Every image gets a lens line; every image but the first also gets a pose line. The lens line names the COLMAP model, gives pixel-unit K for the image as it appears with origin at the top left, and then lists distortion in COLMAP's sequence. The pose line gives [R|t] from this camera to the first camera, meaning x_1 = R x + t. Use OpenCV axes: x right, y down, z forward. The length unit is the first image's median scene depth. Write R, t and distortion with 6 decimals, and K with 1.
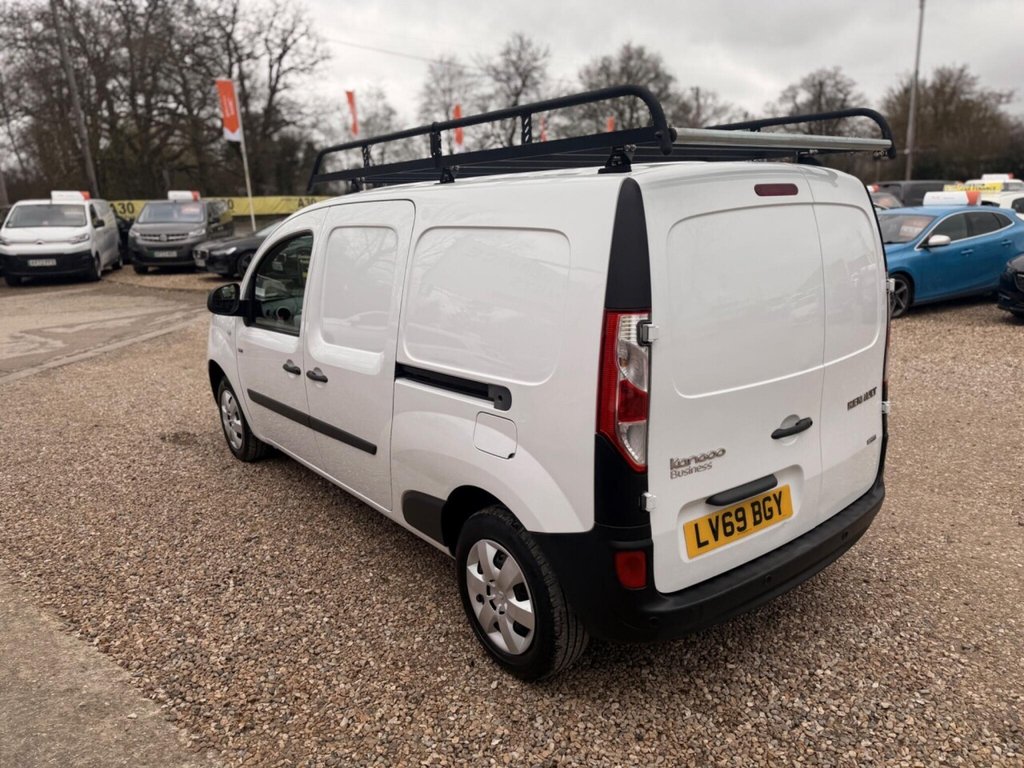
lens RADIAL K [[728.8, 0, 510.0], [0, 728.8, 393.8], [0, 0, 1]] dist [0.026115, -0.037033]
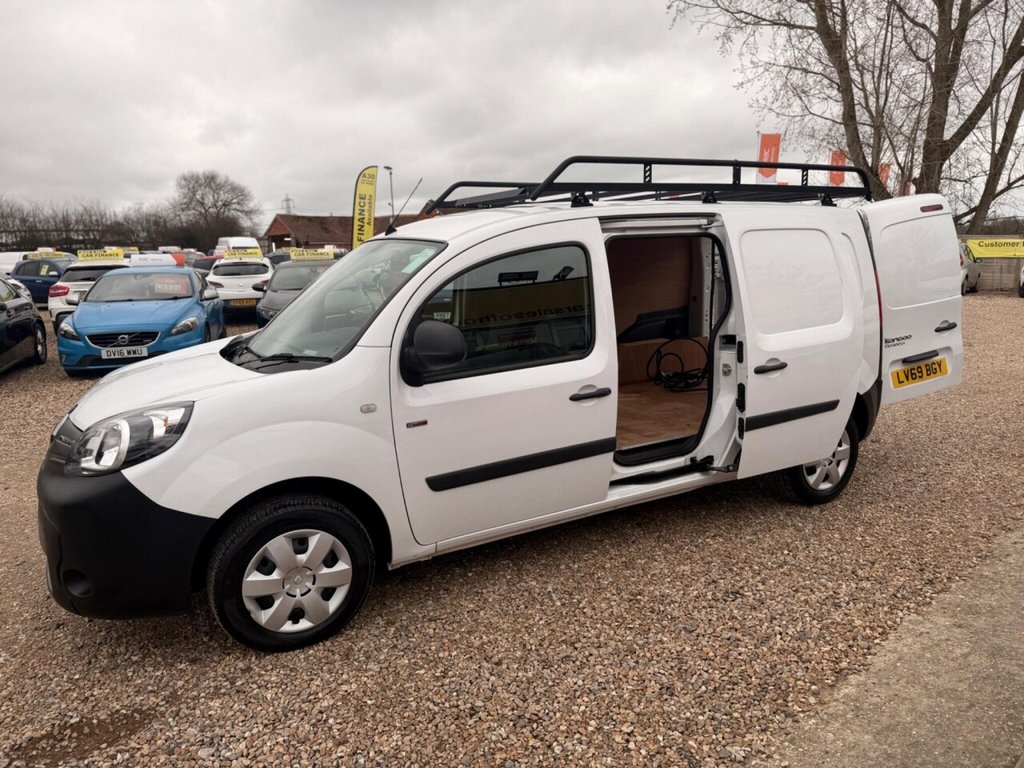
lens RADIAL K [[728.8, 0, 516.4], [0, 728.8, 388.3], [0, 0, 1]] dist [0.026115, -0.037033]
pose [[0.144029, -0.158002, 0.976878, -1.427121], [0.267520, 0.956631, 0.115285, -0.203374], [-0.952727, 0.244730, 0.180051, 1.121534]]
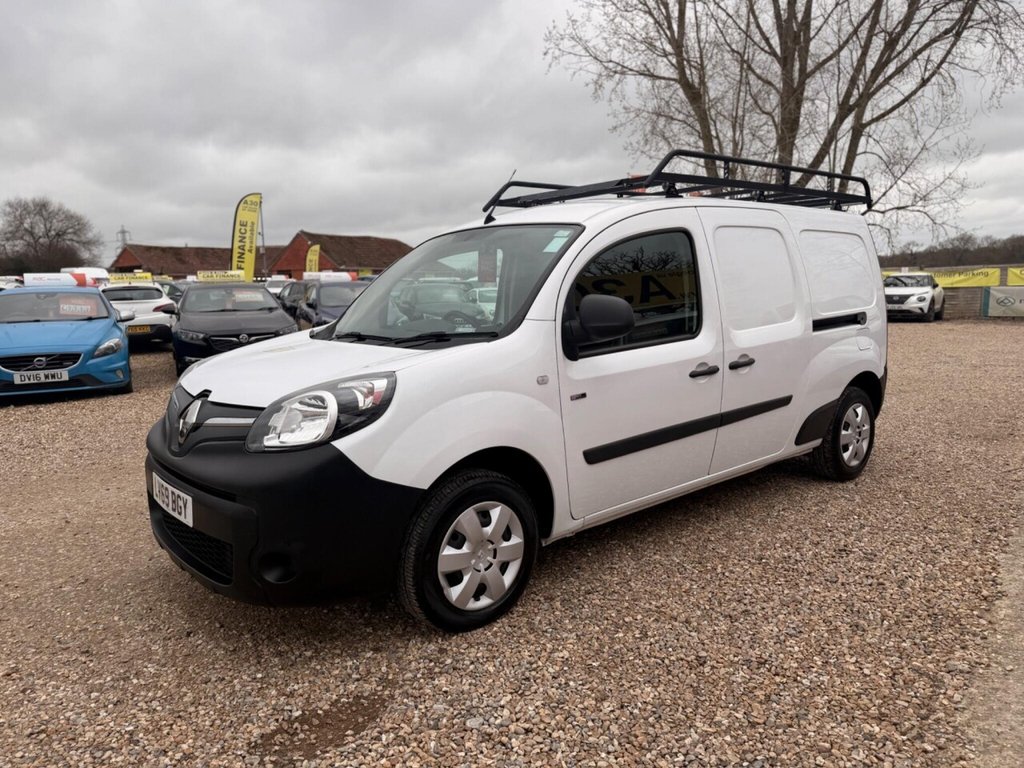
lens RADIAL K [[728.8, 0, 516.8], [0, 728.8, 385.2], [0, 0, 1]] dist [0.026115, -0.037033]
pose [[-0.051842, -0.106298, 0.992982, -1.479379], [0.272153, 0.955180, 0.116460, -0.233358], [-0.960856, 0.276281, -0.020589, 1.524407]]
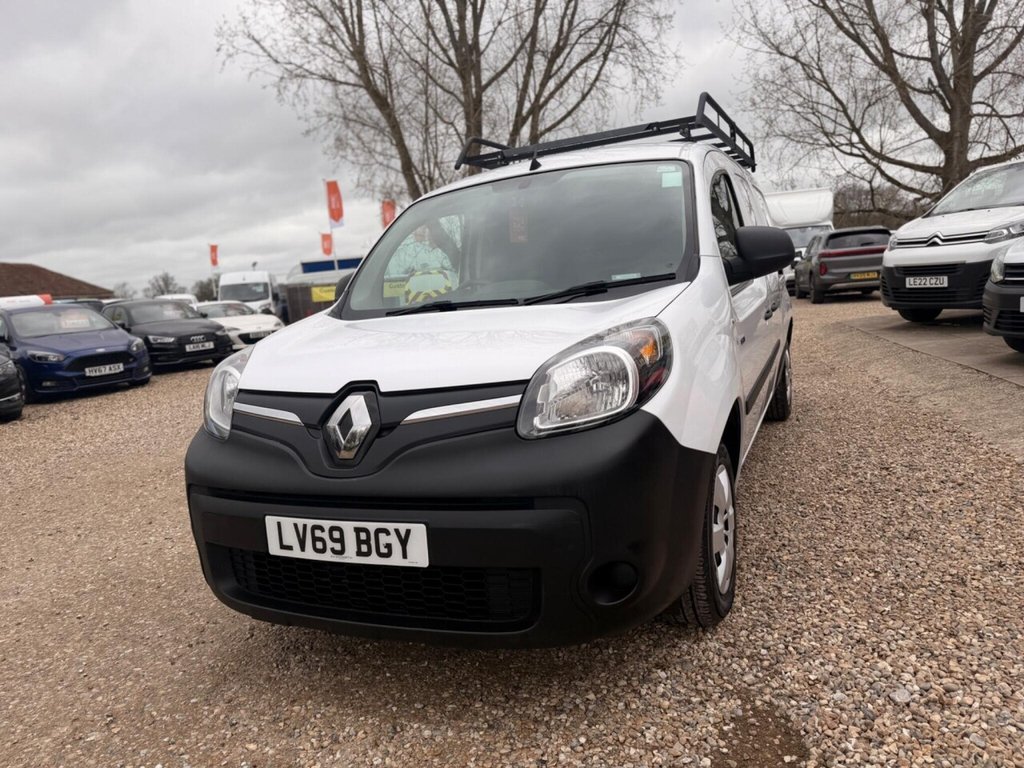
lens RADIAL K [[728.8, 0, 519.2], [0, 728.8, 380.5], [0, 0, 1]] dist [0.026115, -0.037033]
pose [[-0.476864, -0.047518, 0.877692, -1.178413], [0.324316, 0.918571, 0.225937, -0.327505], [-0.816958, 0.392390, -0.422622, 2.045601]]
